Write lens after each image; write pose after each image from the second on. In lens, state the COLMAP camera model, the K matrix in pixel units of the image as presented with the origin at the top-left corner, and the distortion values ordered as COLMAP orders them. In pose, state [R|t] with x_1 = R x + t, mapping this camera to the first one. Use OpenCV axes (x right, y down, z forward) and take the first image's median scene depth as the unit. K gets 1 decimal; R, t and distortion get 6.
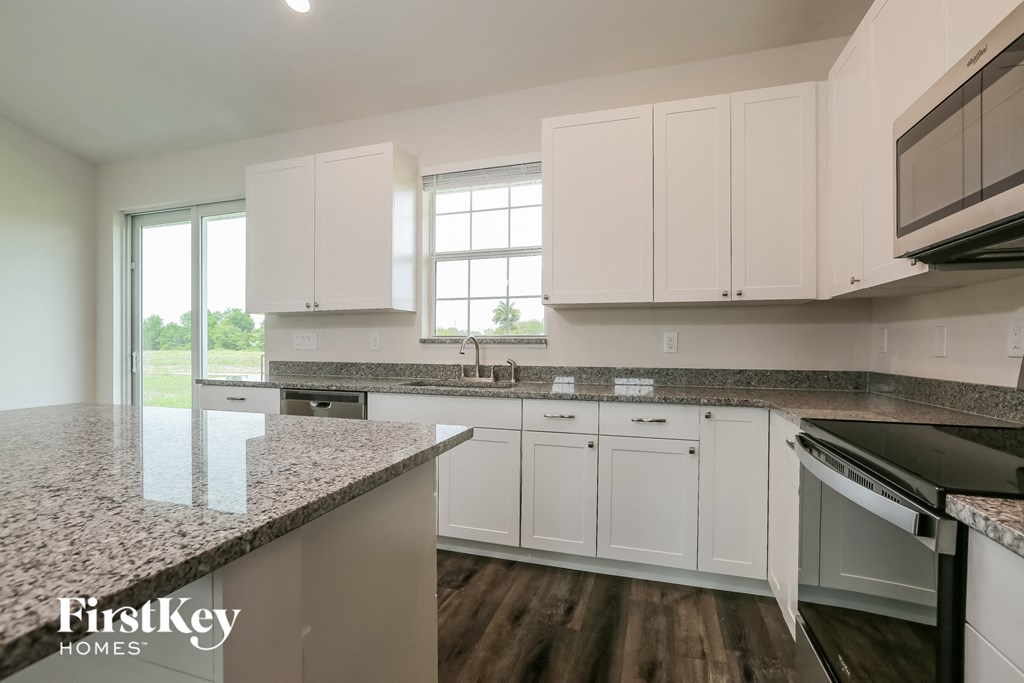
lens RADIAL K [[461.8, 0, 510.1], [0, 461.8, 345.4], [0, 0, 1]] dist [-0.005457, -0.000425]
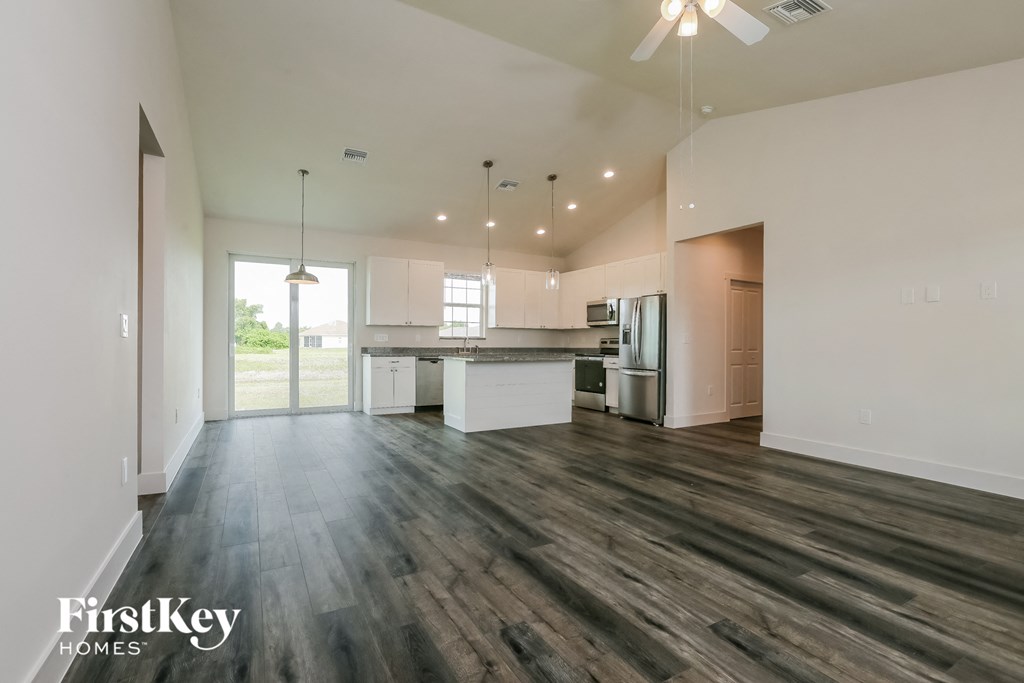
lens RADIAL K [[461.8, 0, 513.7], [0, 461.8, 342.9], [0, 0, 1]] dist [-0.005457, -0.000425]
pose [[0.678175, 0.007966, 0.734857, -1.832511], [-0.004618, 0.999968, -0.006578, 0.032446], [-0.734886, 0.001068, 0.678190, -1.035888]]
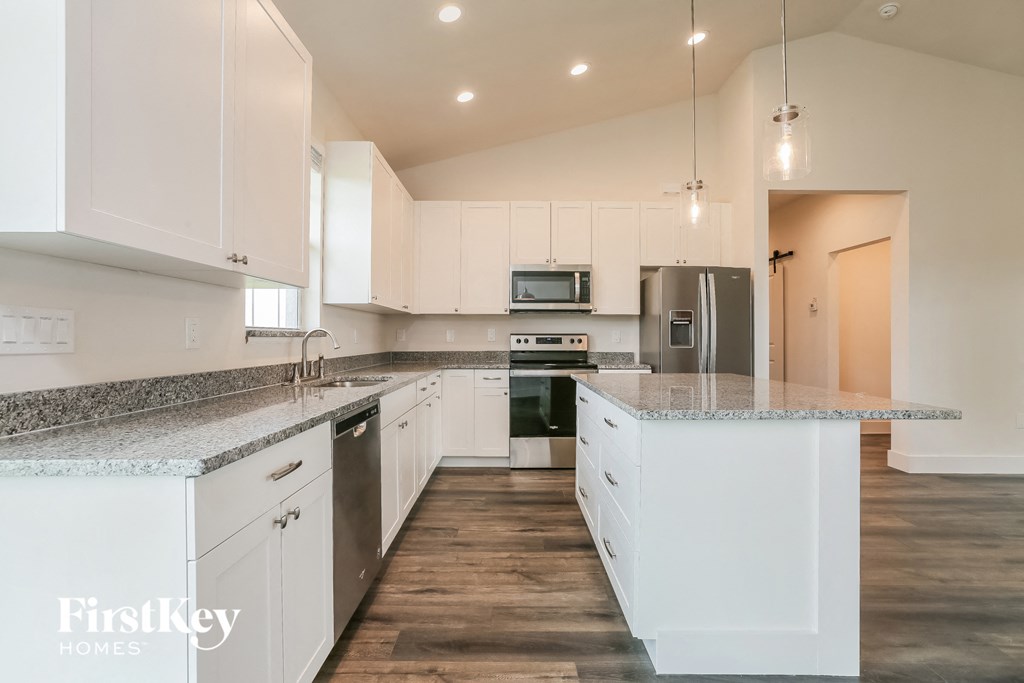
lens RADIAL K [[461.8, 0, 519.0], [0, 461.8, 346.4], [0, 0, 1]] dist [-0.005457, -0.000425]
pose [[-0.288229, -0.021752, 0.957314, -0.955764], [-0.000540, 0.999745, 0.022553, -0.005043], [-0.957561, 0.005984, -0.288167, 0.835924]]
